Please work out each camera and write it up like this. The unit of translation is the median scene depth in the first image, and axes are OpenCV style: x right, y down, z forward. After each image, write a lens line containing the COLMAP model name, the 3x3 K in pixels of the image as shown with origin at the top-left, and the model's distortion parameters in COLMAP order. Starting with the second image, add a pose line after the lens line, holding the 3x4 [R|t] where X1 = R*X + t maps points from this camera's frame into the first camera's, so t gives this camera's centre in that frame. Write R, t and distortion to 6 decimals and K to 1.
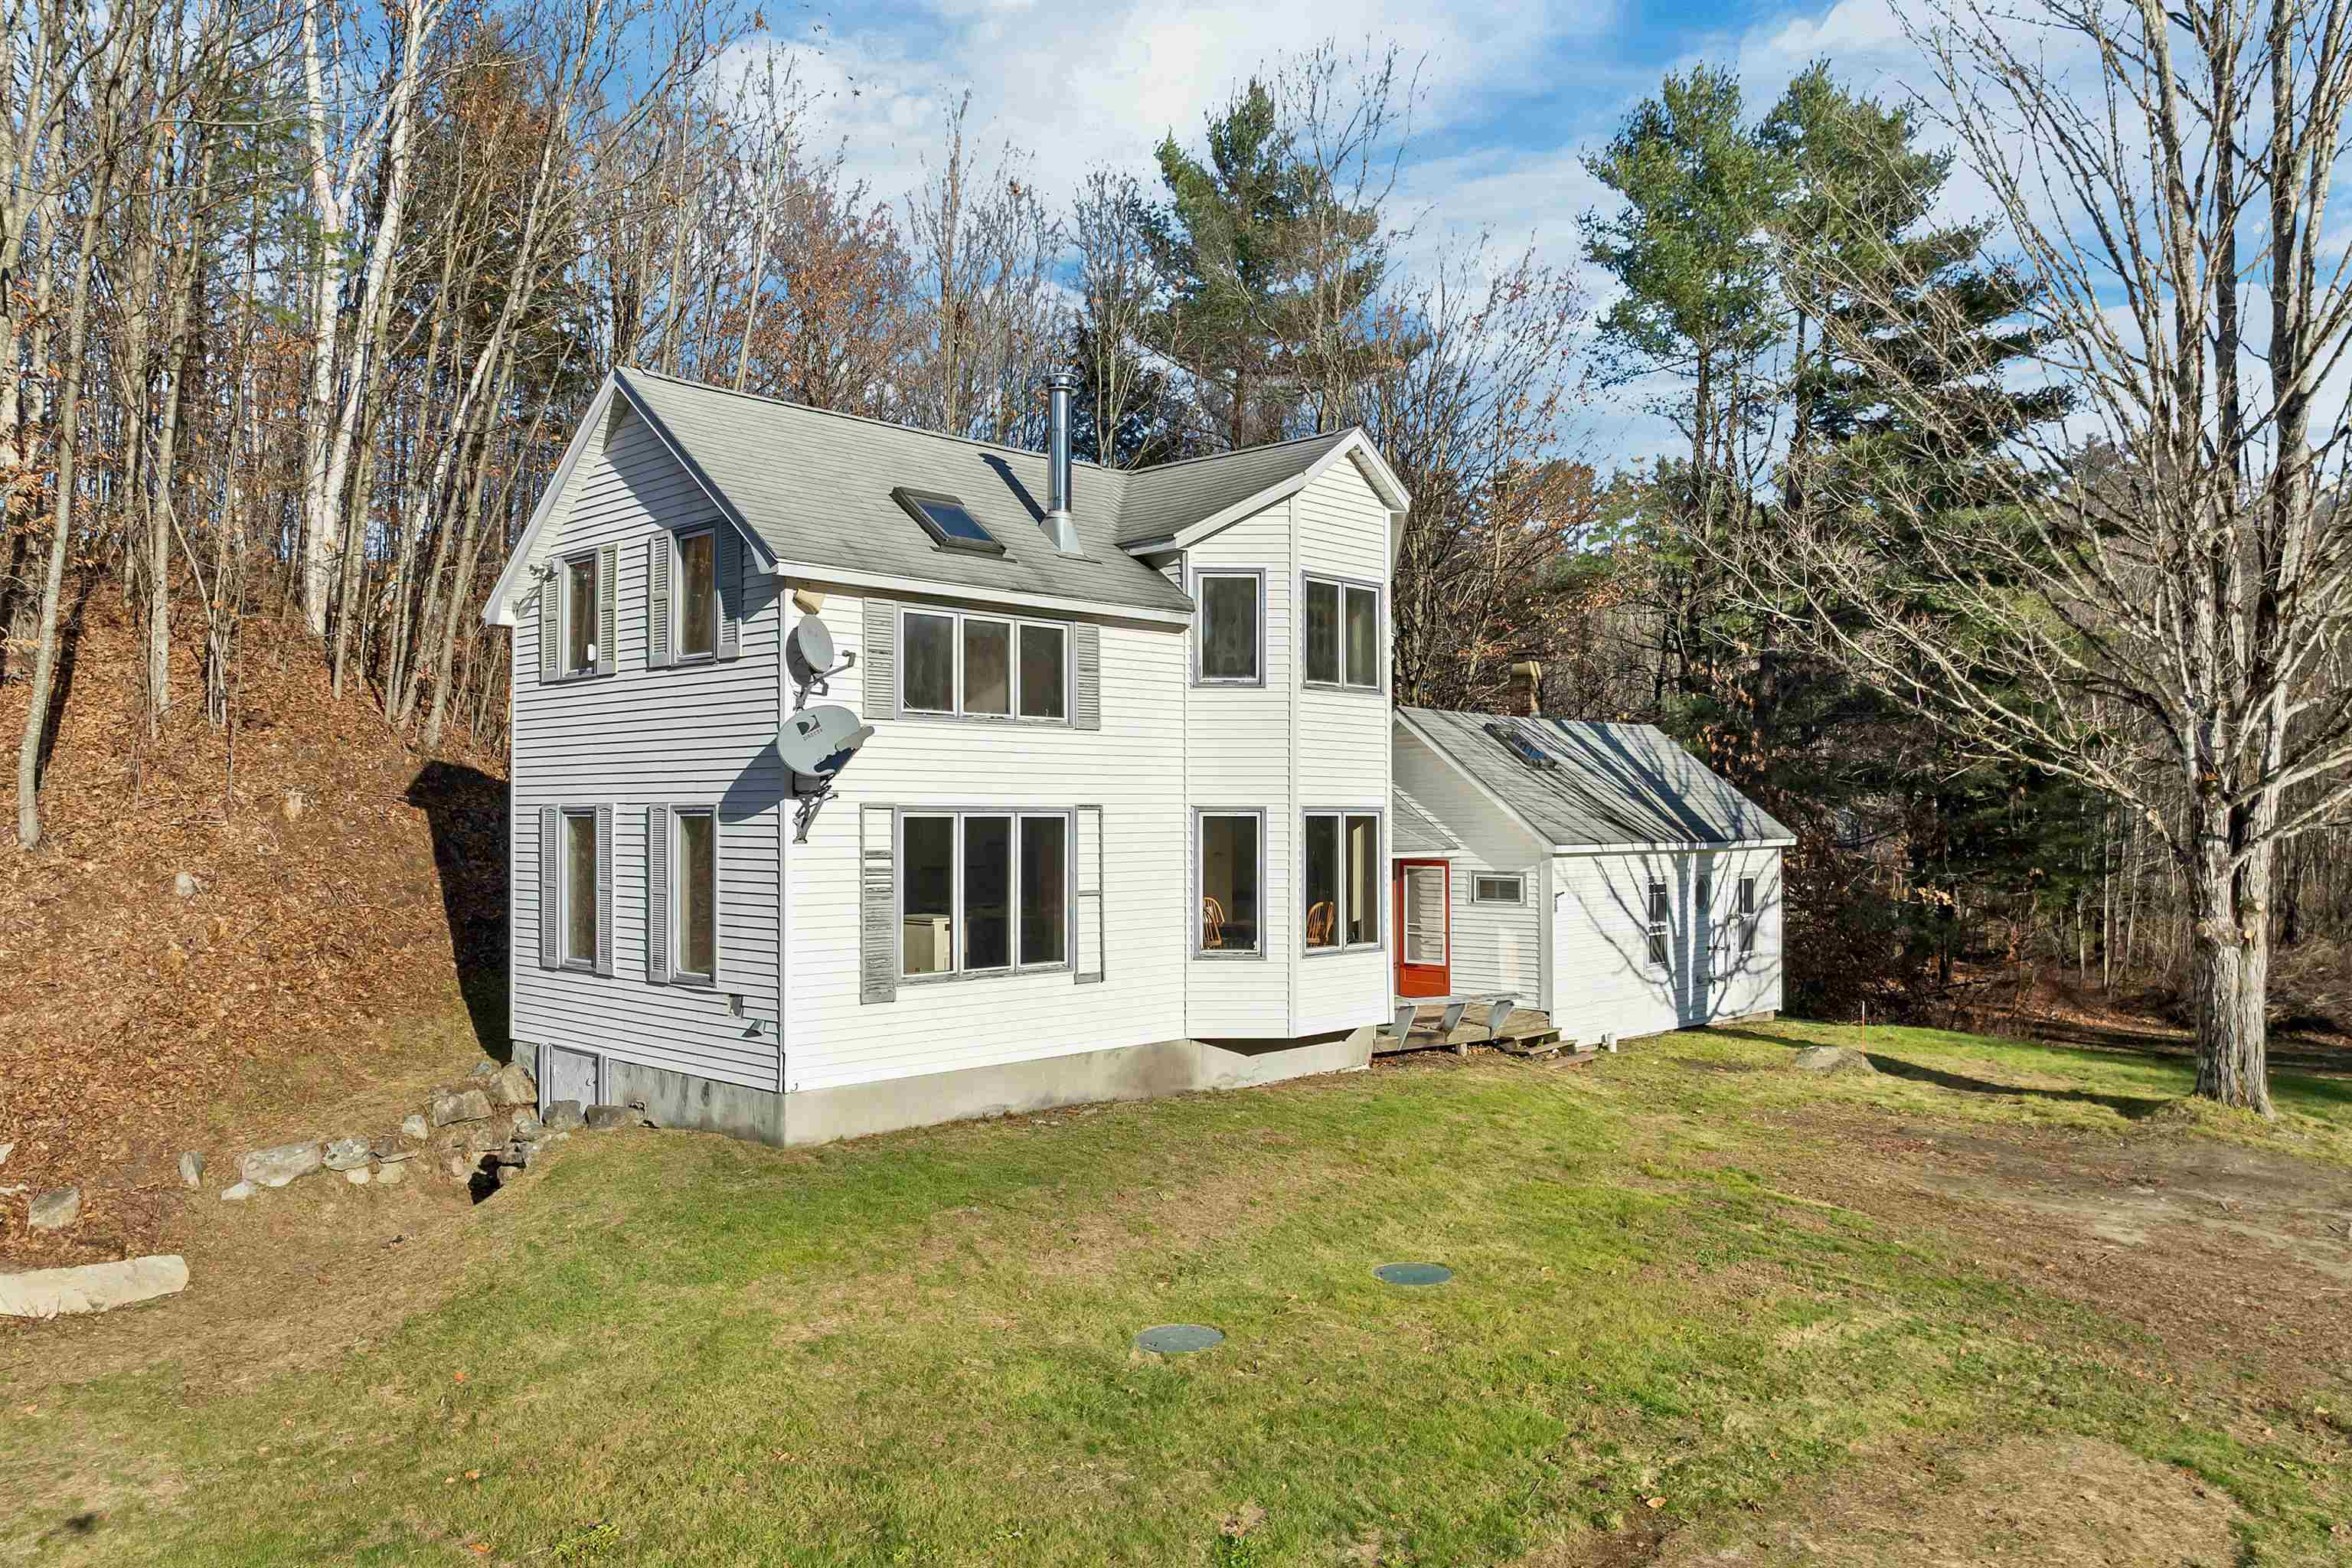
lens RADIAL K [[1662.7, 0, 1182.5], [0, 1662.7, 851.4], [0, 0, 1]] dist [0.001987, 0.001008]
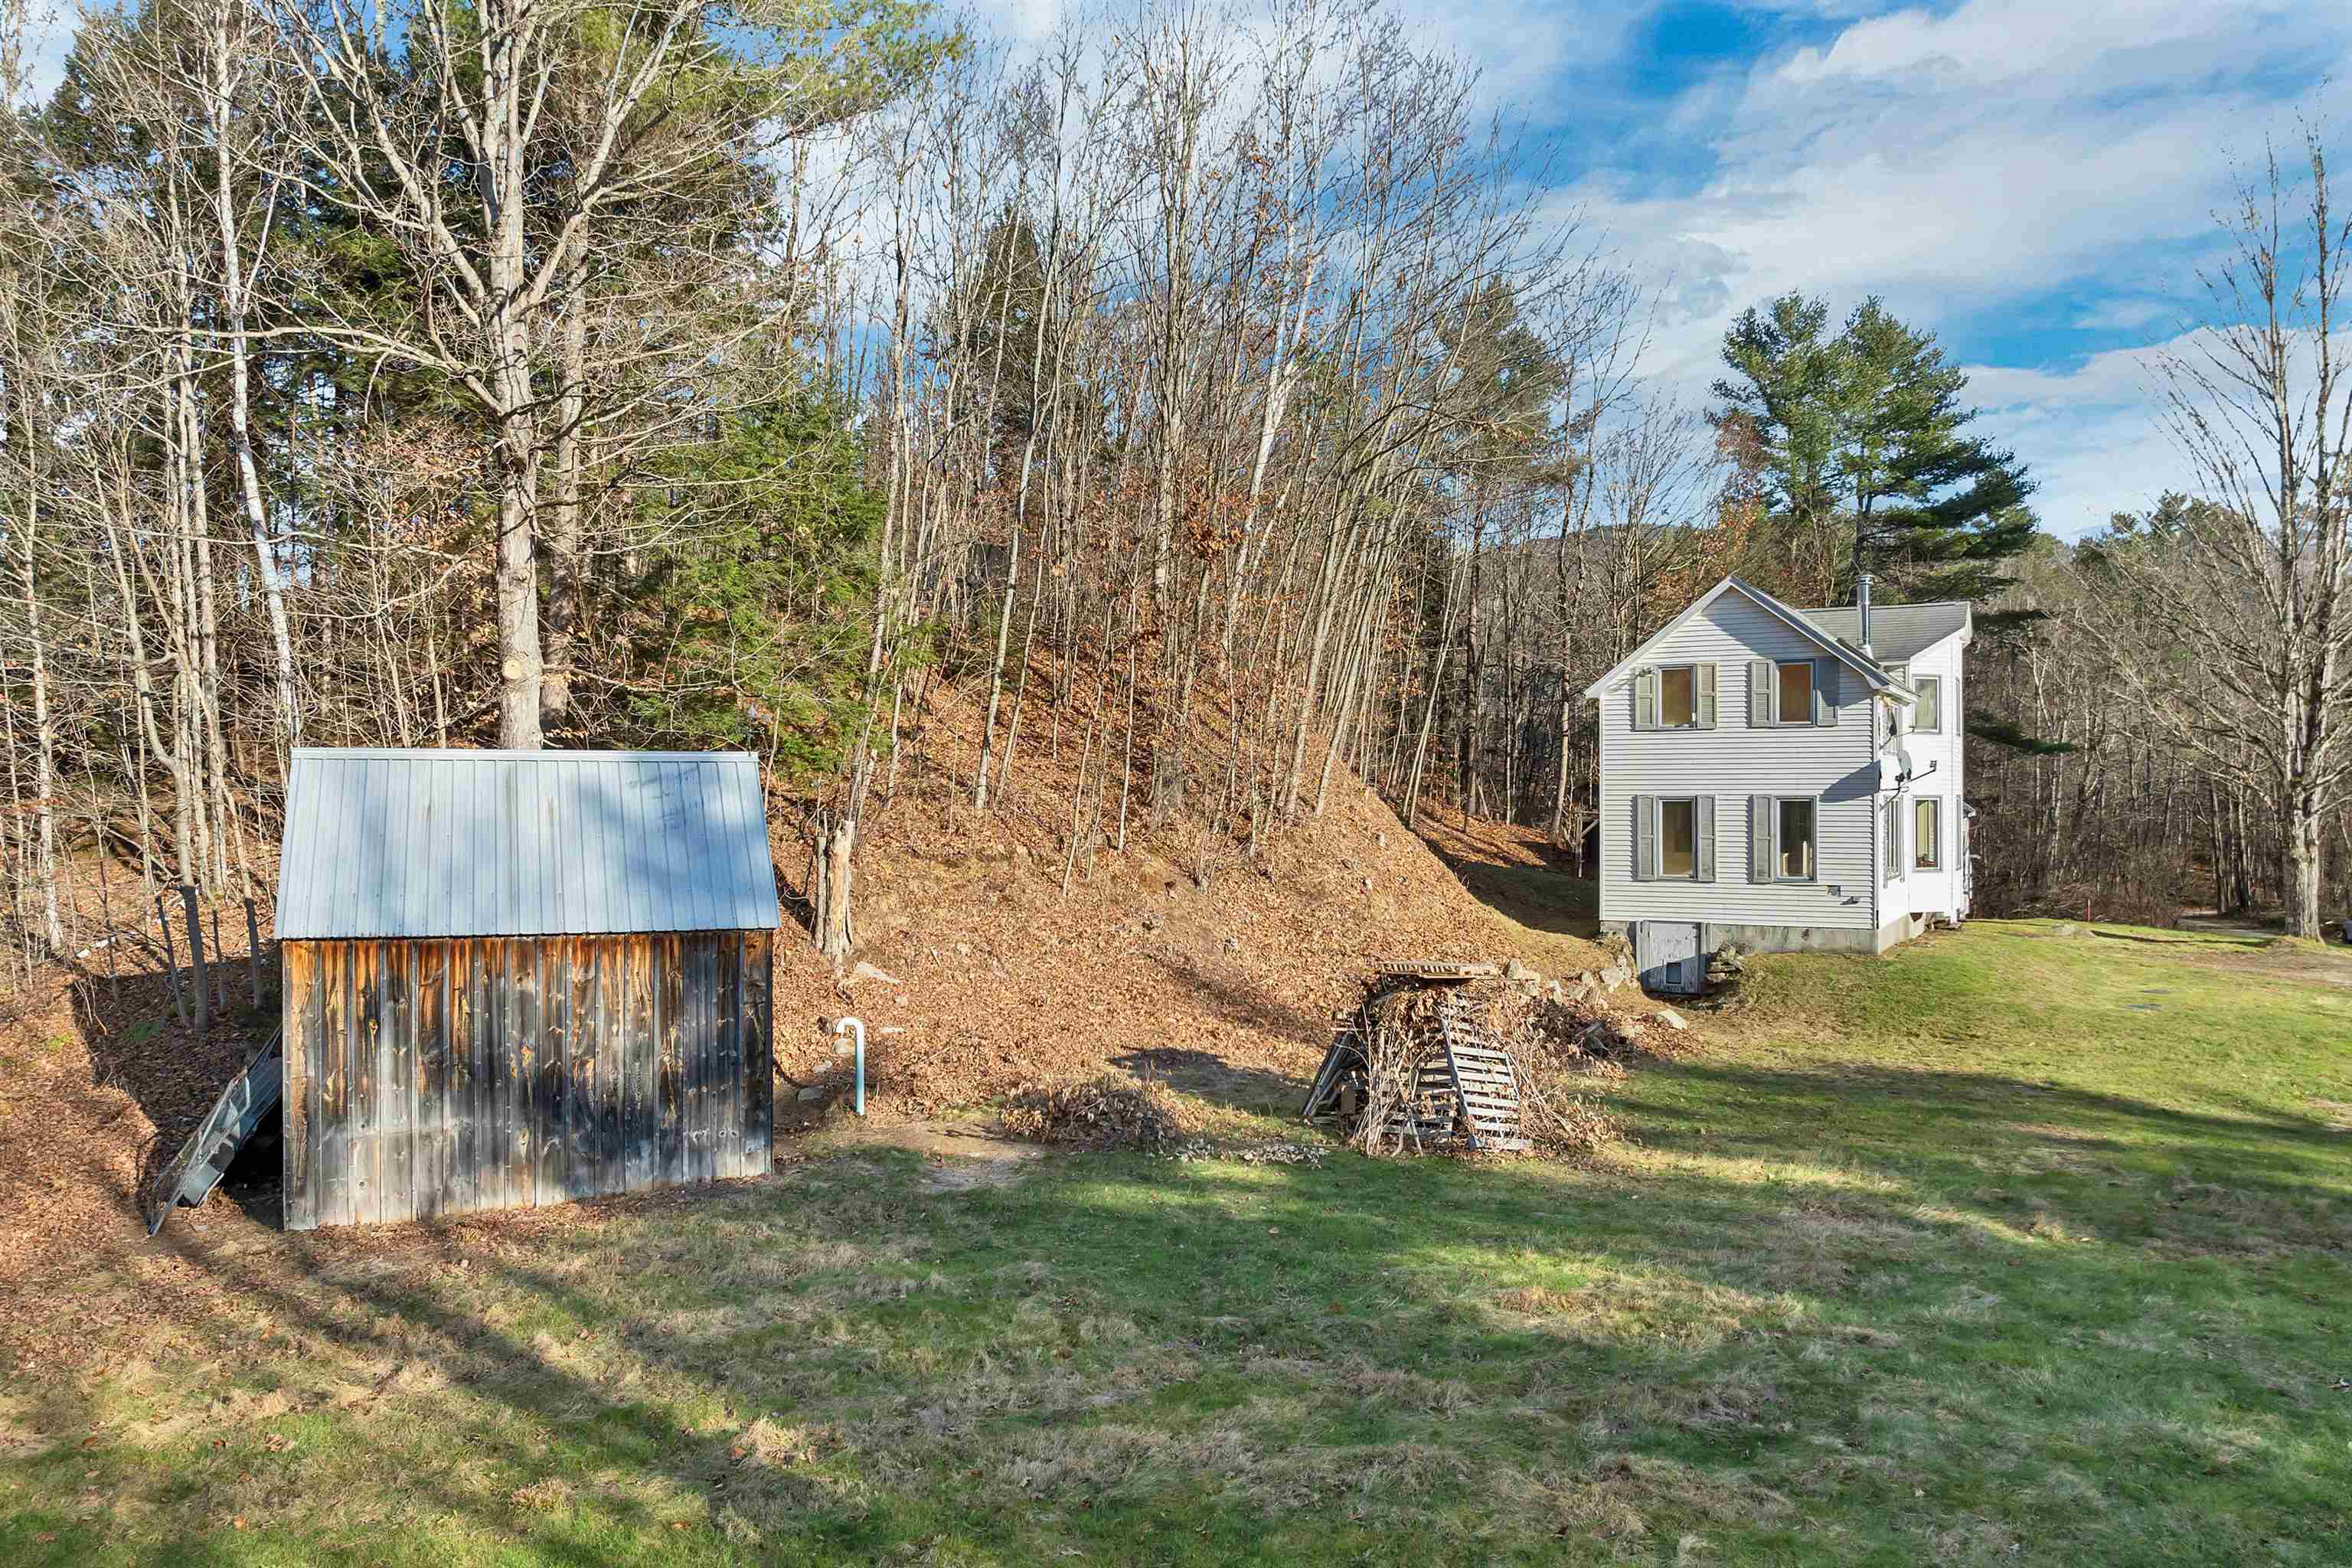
lens RADIAL K [[1699.1, 0, 1206.2], [0, 1699.1, 783.0], [0, 0, 1]] dist [0.001235, -0.084679]
pose [[0.969106, 0.003152, 0.246623, -1.209384], [0.002303, 0.999759, -0.021827, 0.001108], [-0.246633, 0.021721, 0.968866, -0.681327]]
